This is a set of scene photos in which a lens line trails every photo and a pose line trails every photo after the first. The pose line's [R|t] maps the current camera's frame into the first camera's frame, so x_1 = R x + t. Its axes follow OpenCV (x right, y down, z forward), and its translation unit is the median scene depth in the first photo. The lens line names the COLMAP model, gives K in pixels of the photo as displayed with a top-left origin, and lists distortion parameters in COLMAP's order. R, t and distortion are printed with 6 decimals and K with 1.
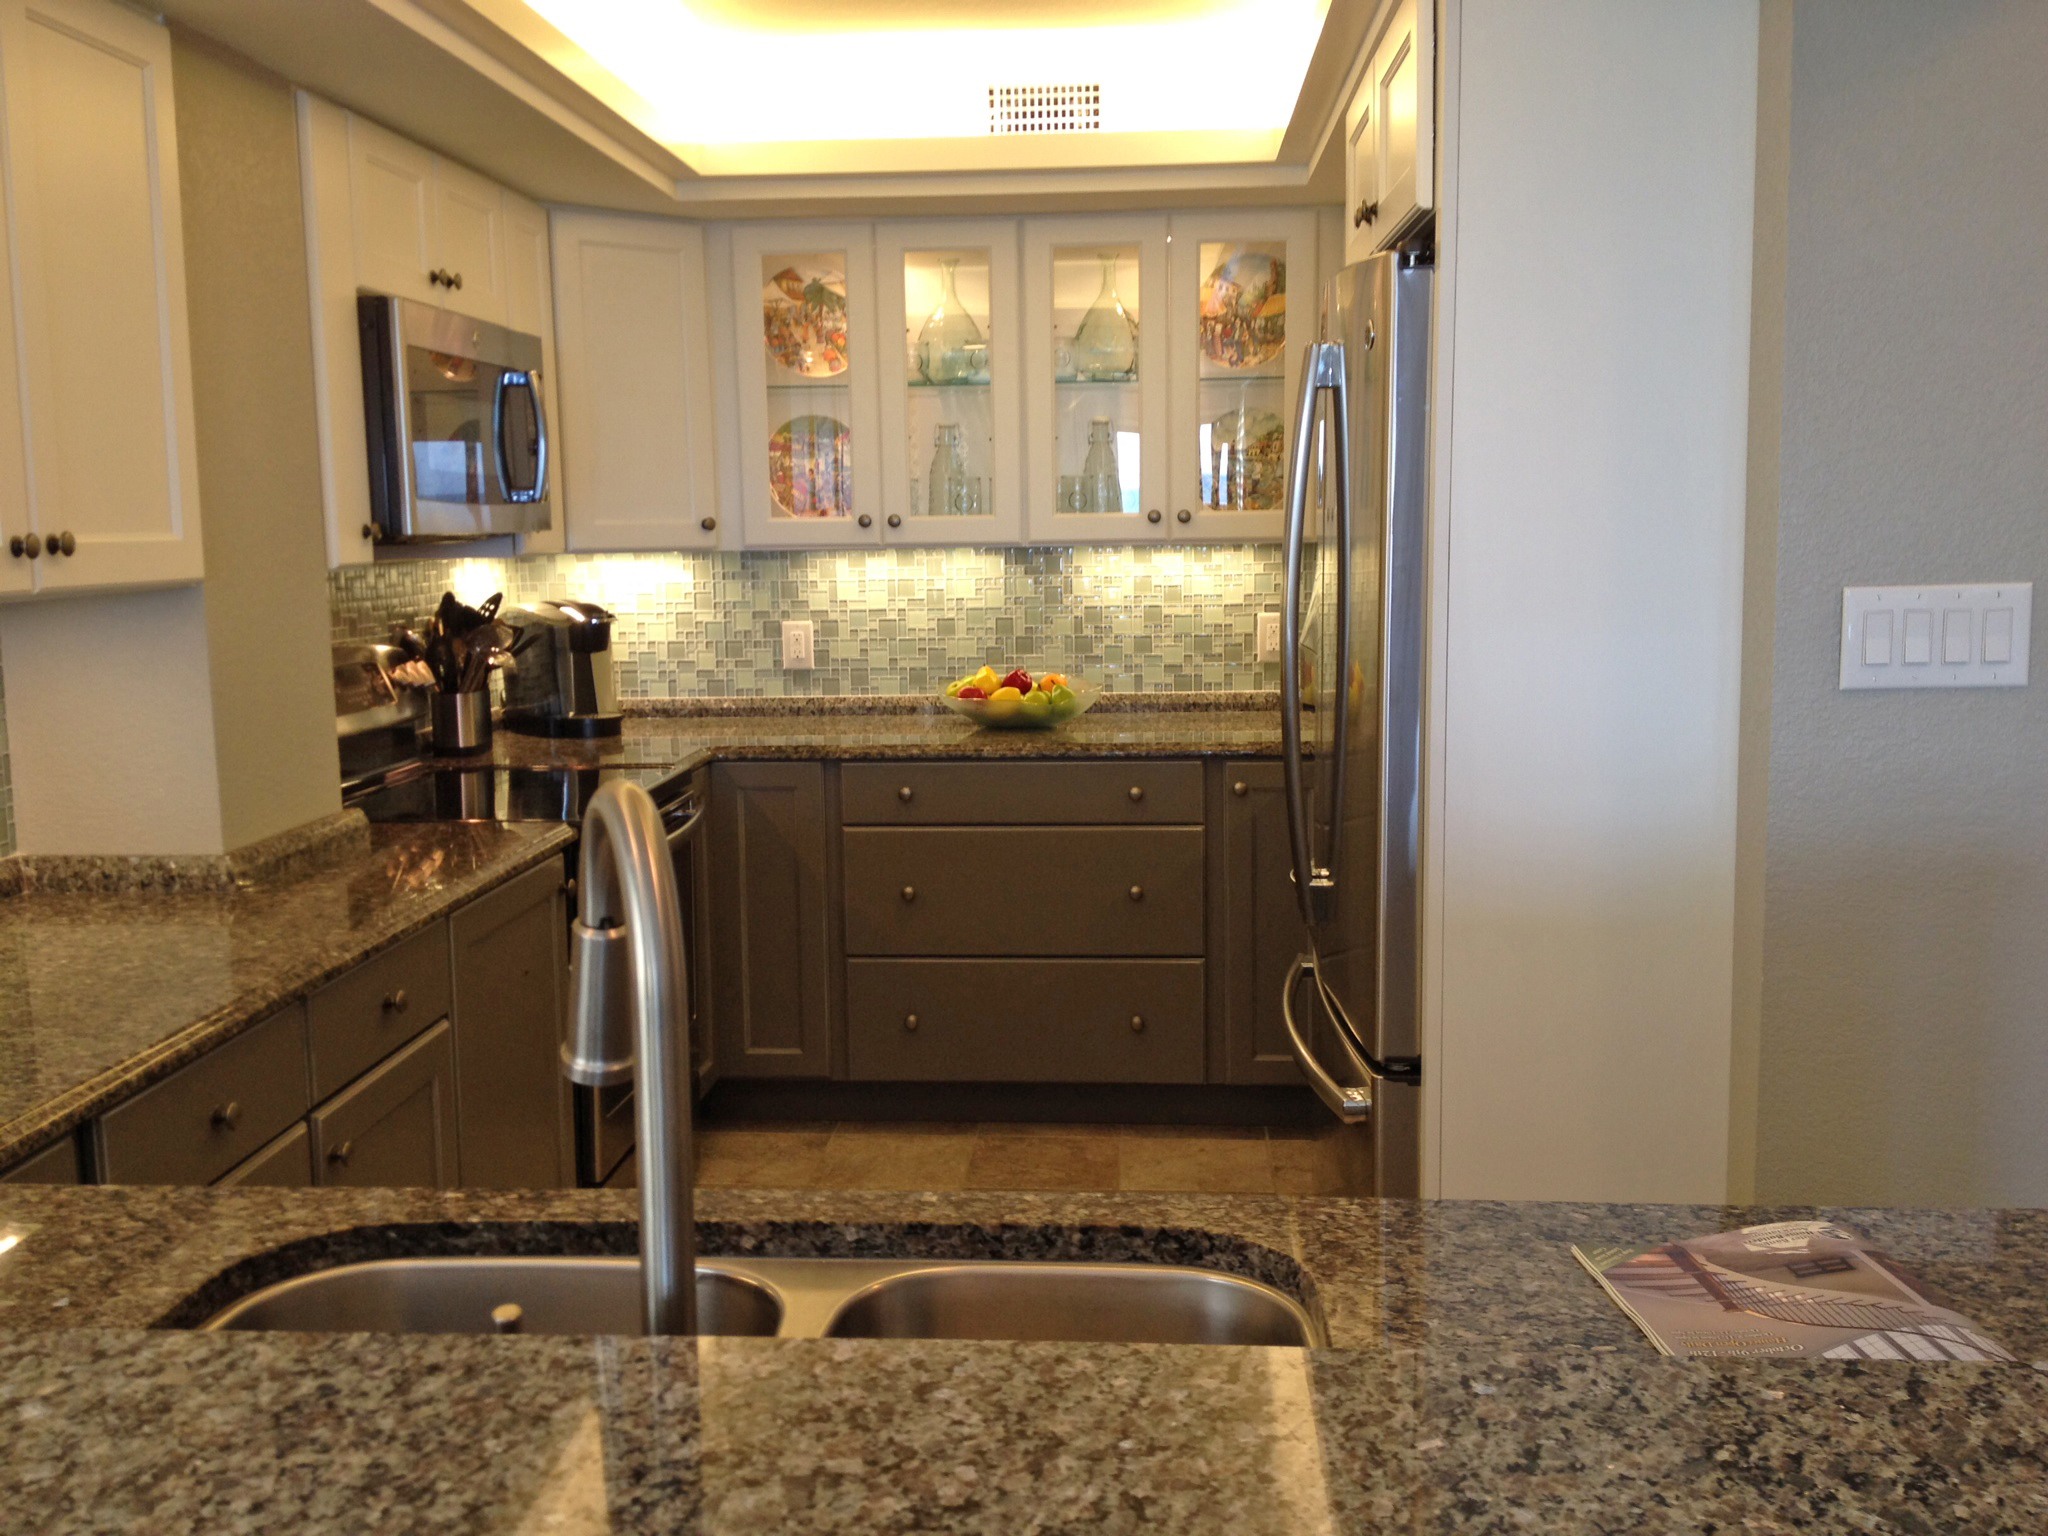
lens RADIAL K [[1931.5, 0, 1032.5], [0, 1931.5, 769.5], [0, 0, 1]] dist [-0.002299, 0.000000]
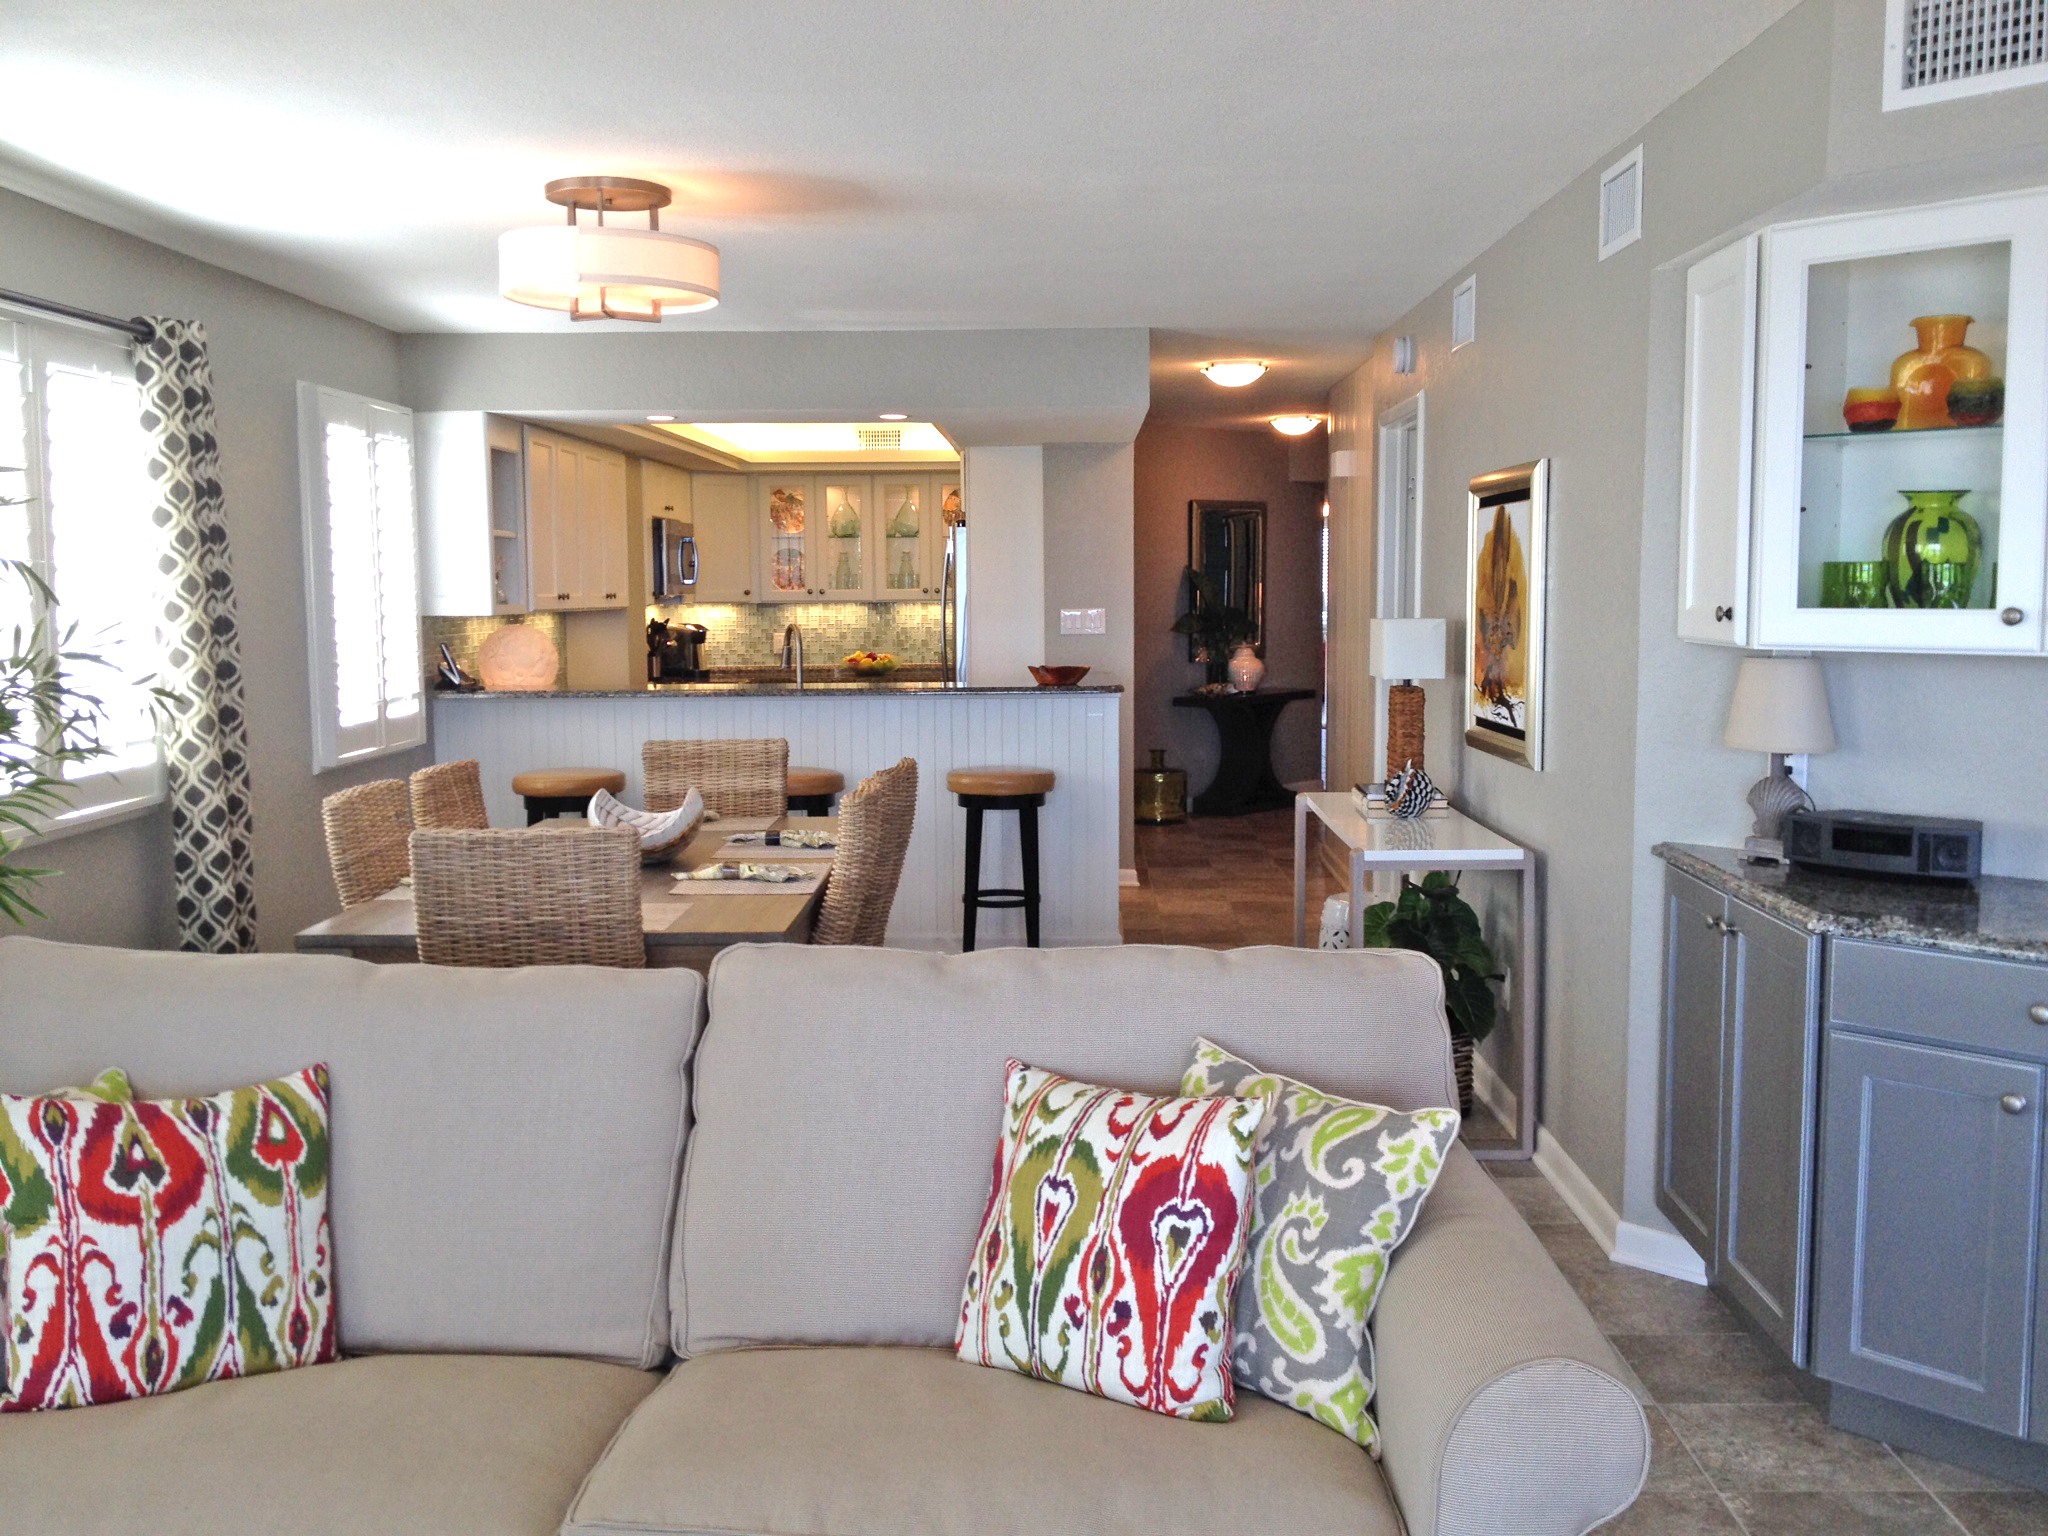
lens RADIAL K [[1931.5, 0, 1017.4], [0, 1931.5, 763.5], [0, 0, 1]] dist [-0.002299, 0.000000]
pose [[0.999297, 0.003734, 0.037291, 0.084402], [-0.002162, 0.999111, -0.042098, 0.189088], [-0.037415, 0.041988, 0.998417, -1.424866]]
